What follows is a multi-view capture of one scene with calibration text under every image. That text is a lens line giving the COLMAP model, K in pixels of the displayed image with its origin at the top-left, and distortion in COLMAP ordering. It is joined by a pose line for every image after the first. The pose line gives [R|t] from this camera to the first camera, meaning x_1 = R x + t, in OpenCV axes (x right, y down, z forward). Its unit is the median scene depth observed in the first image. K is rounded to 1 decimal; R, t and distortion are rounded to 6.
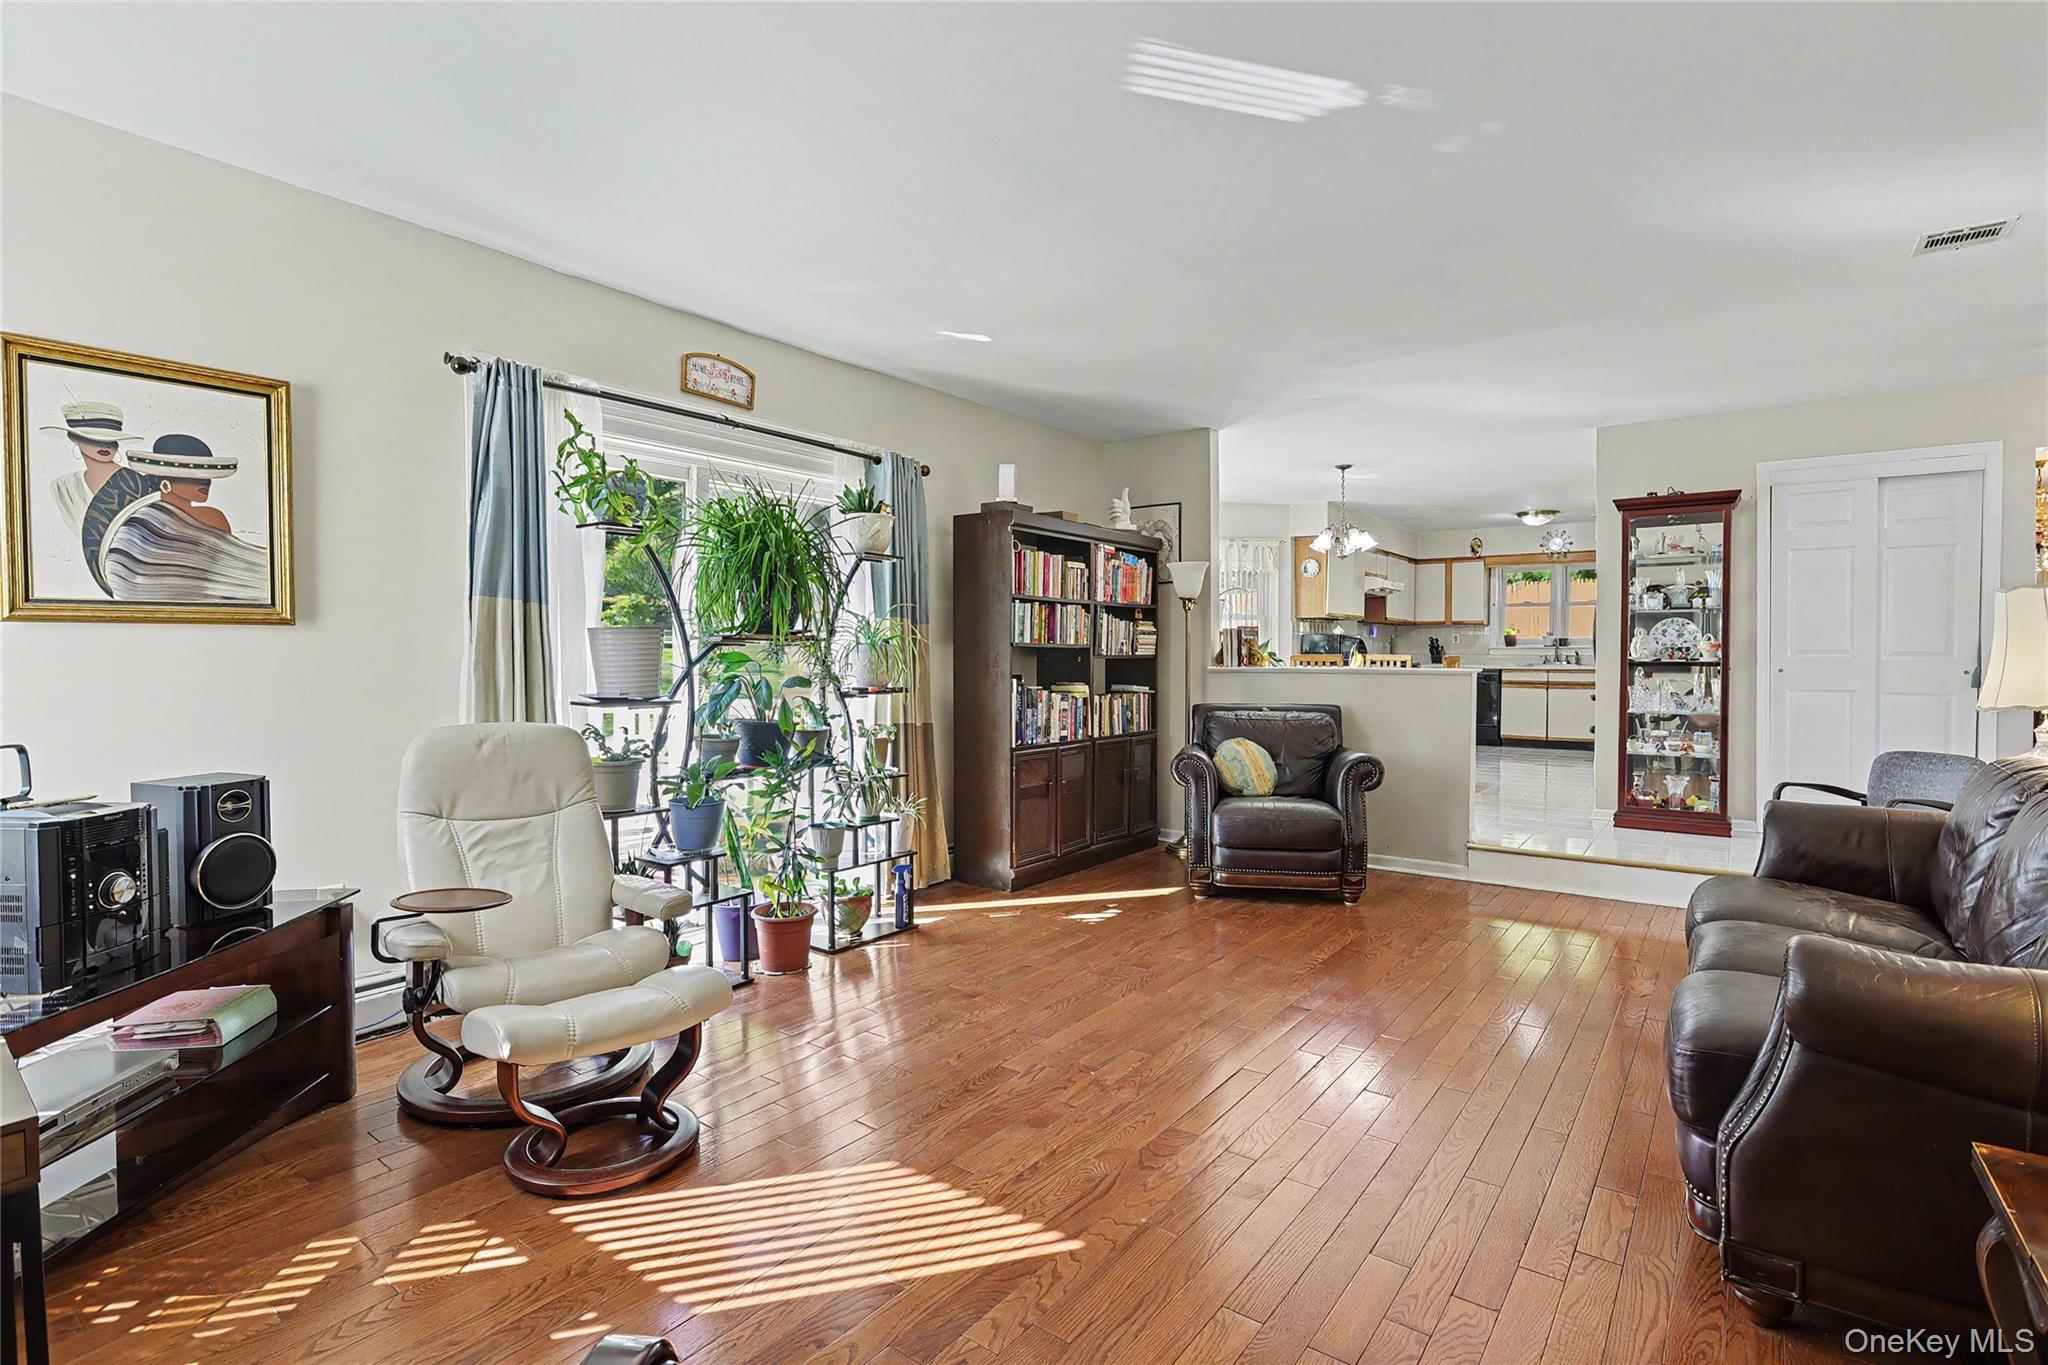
lens RADIAL K [[969.1, 0, 1016.6], [0, 969.1, 674.5], [0, 0, 1]] dist [-0.008617, -0.000276]
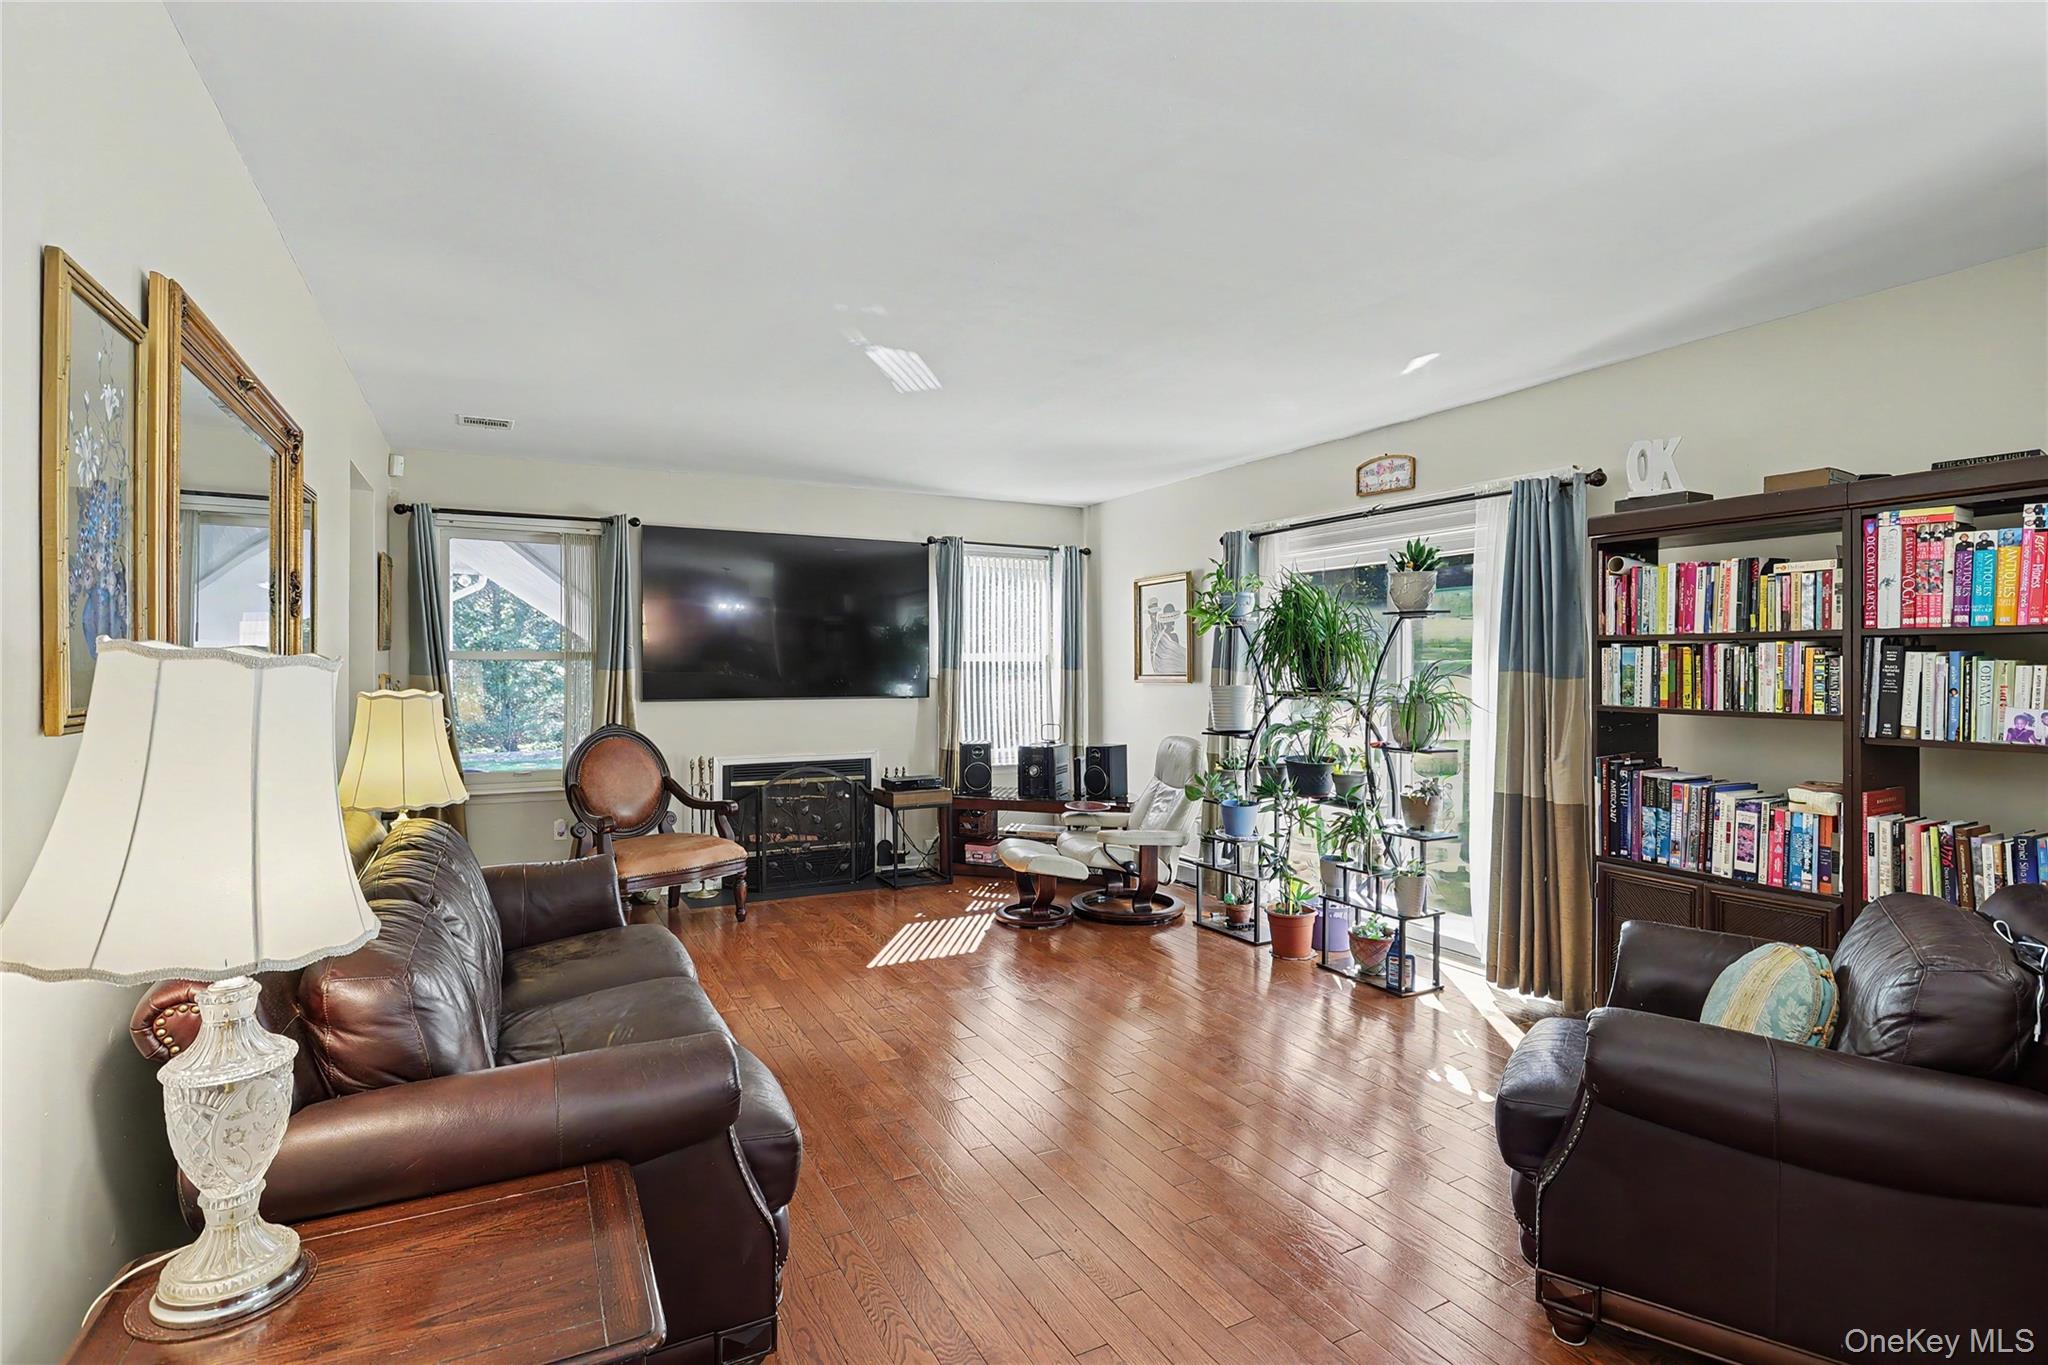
lens RADIAL K [[969.1, 0, 1016.6], [0, 969.1, 674.5], [0, 0, 1]] dist [-0.008617, -0.000276]
pose [[-0.412313, 0.008063, -0.911007, 0.803590], [-0.015902, 0.999745, 0.016045, -0.059188], [0.910904, 0.021102, -0.412079, 0.900467]]
